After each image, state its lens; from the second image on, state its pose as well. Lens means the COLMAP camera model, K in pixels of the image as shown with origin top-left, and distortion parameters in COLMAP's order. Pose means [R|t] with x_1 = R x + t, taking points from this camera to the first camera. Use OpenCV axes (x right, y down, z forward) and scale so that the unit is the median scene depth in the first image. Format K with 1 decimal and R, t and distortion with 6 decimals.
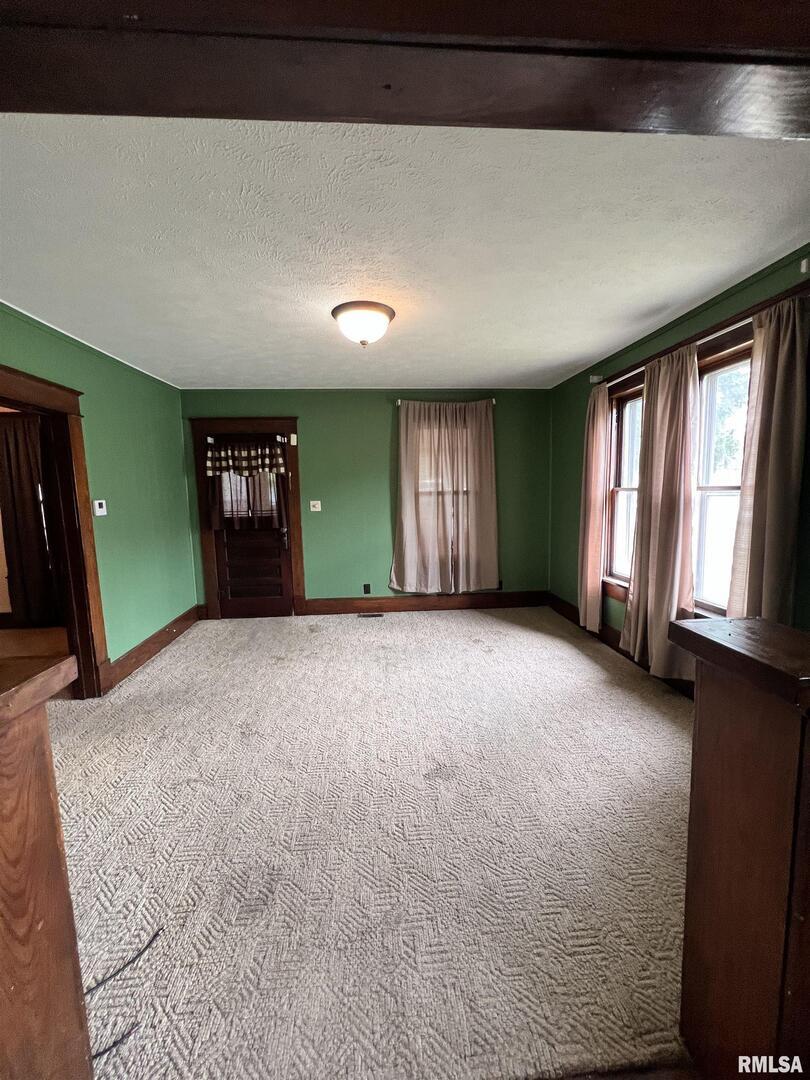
lens RADIAL K [[440.8, 0, 402.6], [0, 440.8, 532.9], [0, 0, 1]] dist [0.001355, 0.000328]
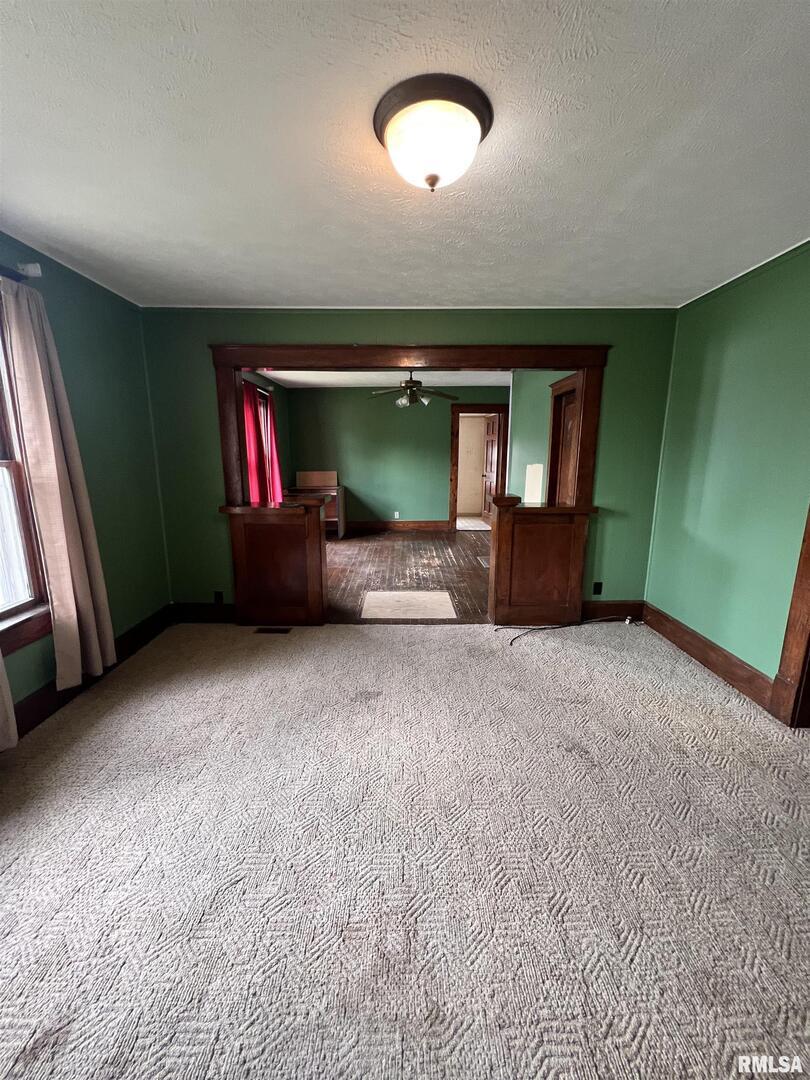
lens RADIAL K [[433.5, 0, 403.8], [0, 433.5, 540.7], [0, 0, 1]] dist [-0.001988, 0.000337]
pose [[-0.997407, 0.012164, 0.070931, -0.050822], [0.032594, 0.955082, 0.294544, -0.099848], [-0.064162, 0.296092, -0.953002, 0.969490]]
